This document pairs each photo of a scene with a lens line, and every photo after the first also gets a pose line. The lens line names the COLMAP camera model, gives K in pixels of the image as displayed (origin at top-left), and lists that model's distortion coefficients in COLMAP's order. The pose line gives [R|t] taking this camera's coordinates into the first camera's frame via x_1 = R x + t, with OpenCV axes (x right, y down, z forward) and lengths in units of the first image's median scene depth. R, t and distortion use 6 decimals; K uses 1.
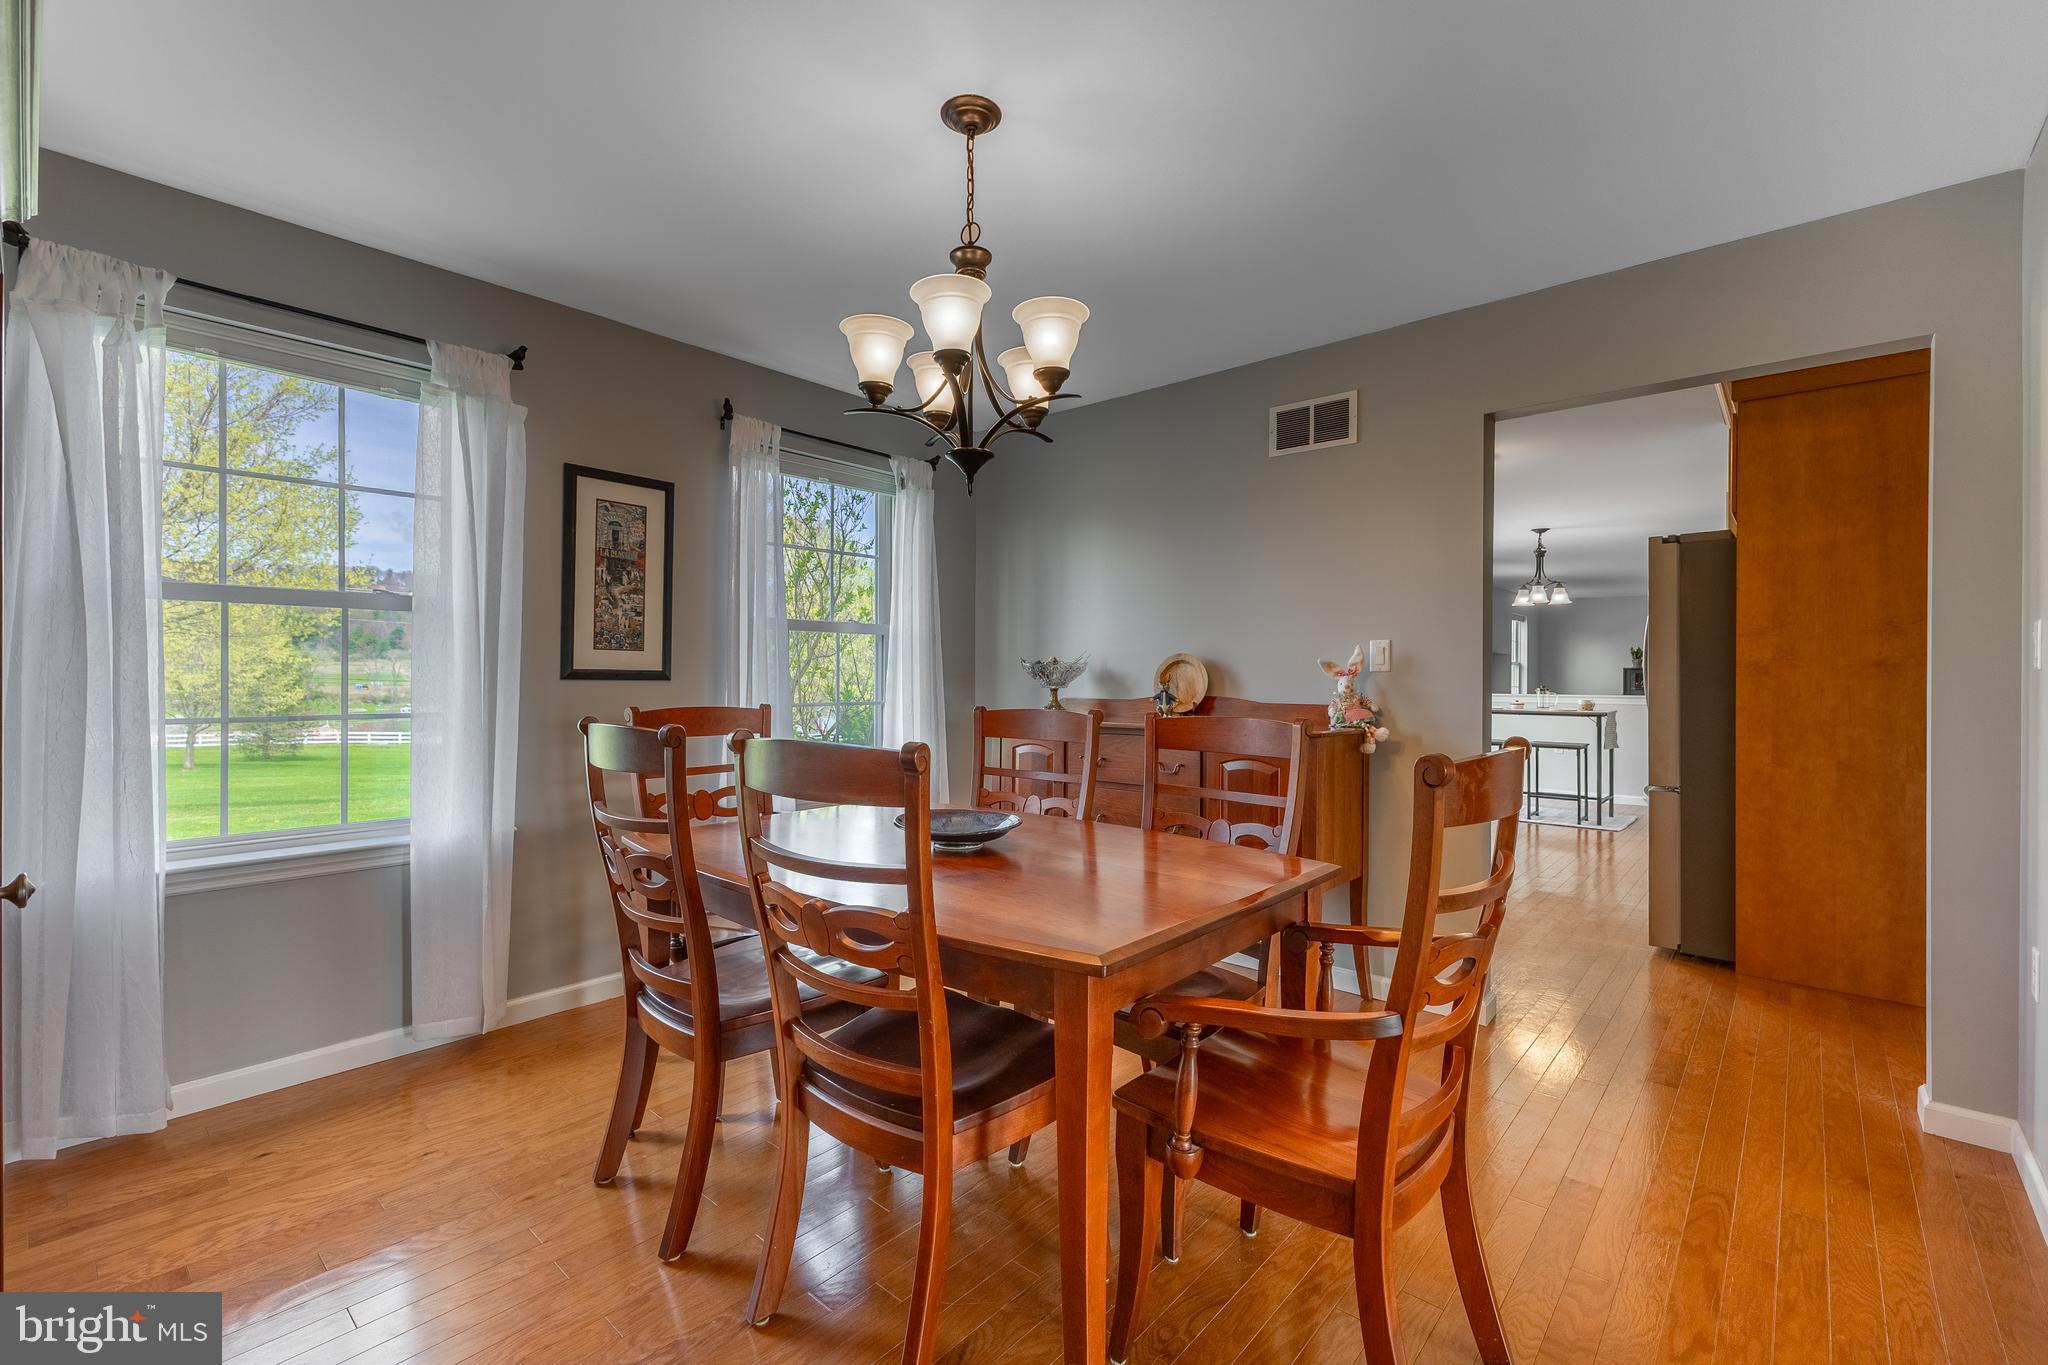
lens RADIAL K [[886.7, 0, 1013.4], [0, 886.7, 674.3], [0, 0, 1]] dist [-0.000164, 0.000363]
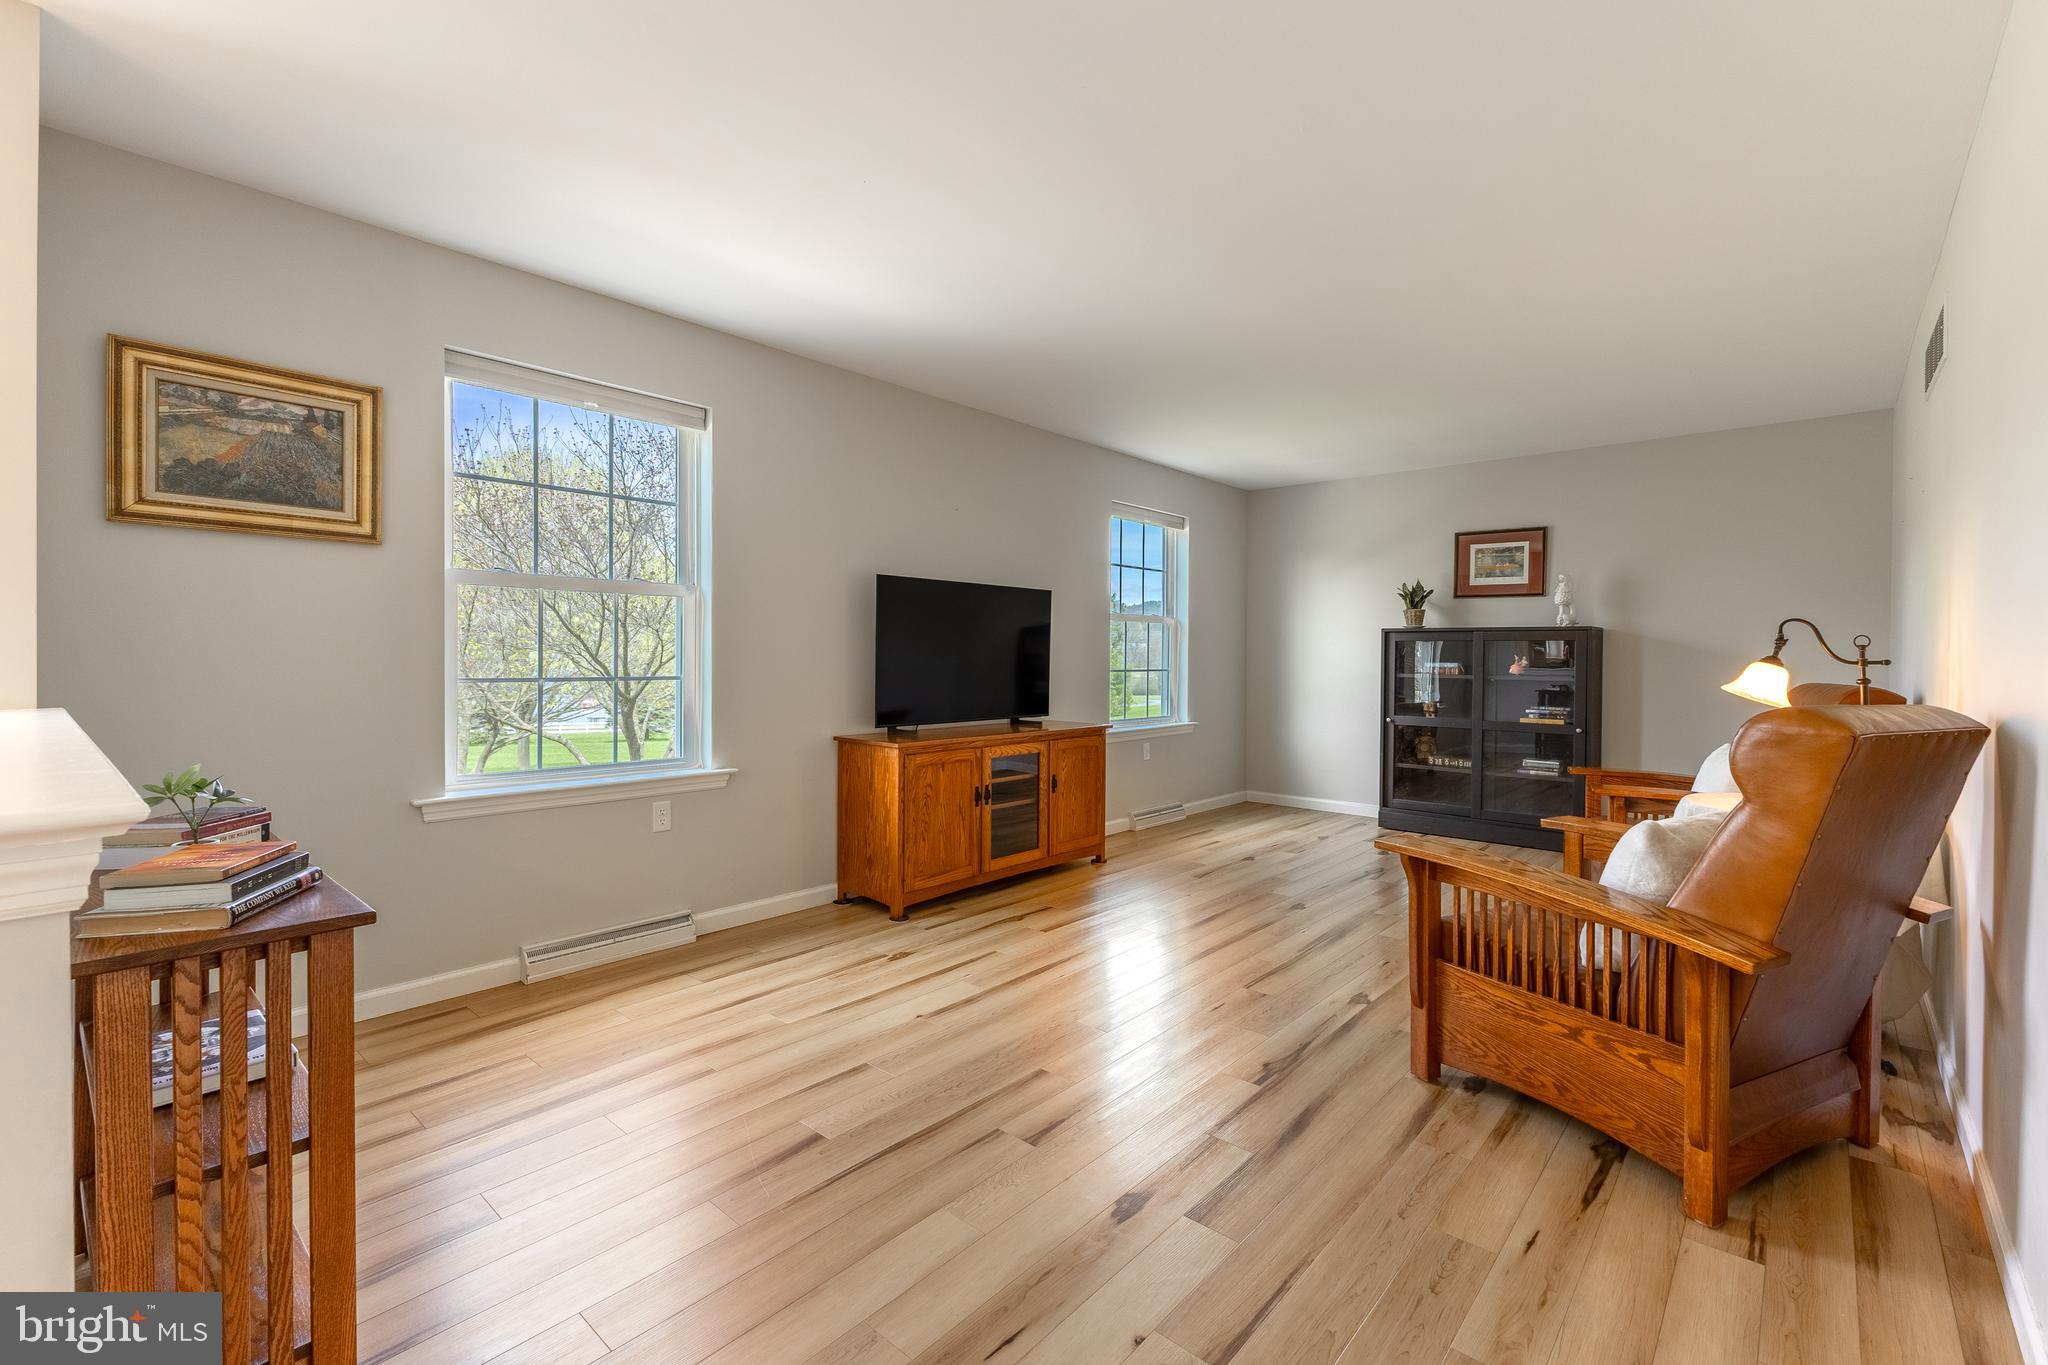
lens RADIAL K [[886.7, 0, 1036.8], [0, 886.7, 665.3], [0, 0, 1]] dist [-0.000164, 0.000363]
pose [[0.999931, 0.002935, 0.011343, 0.936435], [-0.003071, 0.999924, 0.011934, 0.012686], [-0.011307, -0.011968, 0.999864, 1.022168]]
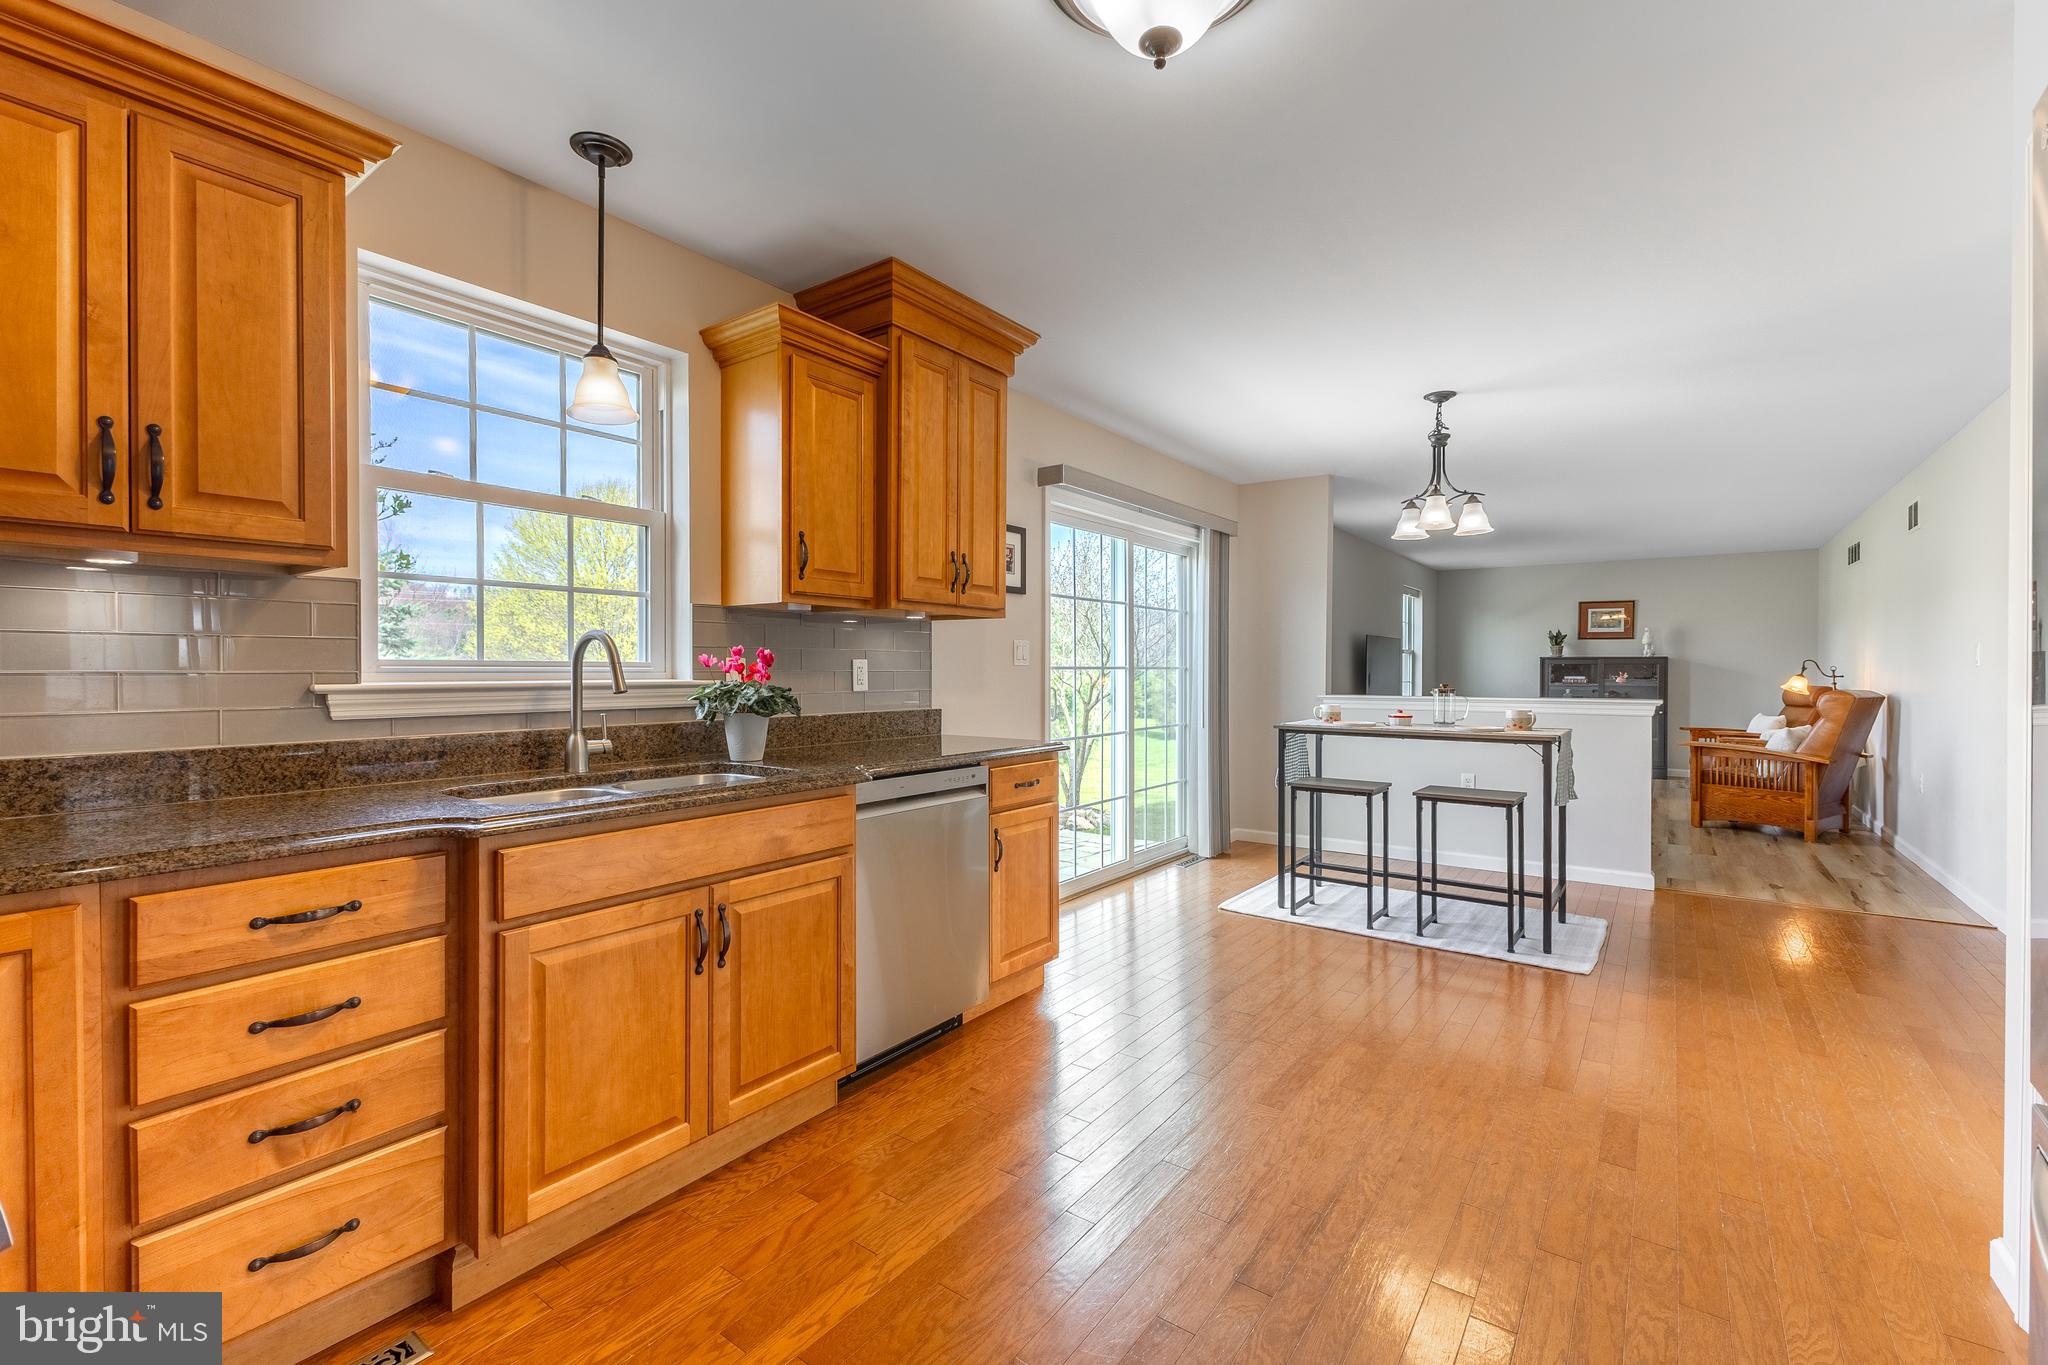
lens RADIAL K [[886.7, 0, 1009.1], [0, 886.7, 675.8], [0, 0, 1]] dist [-0.000164, 0.000363]
pose [[0.996367, -0.005646, 0.084972, 0.286290], [0.004906, 0.999948, 0.008913, 0.000533], [-0.085017, -0.008464, 0.996344, 0.482857]]
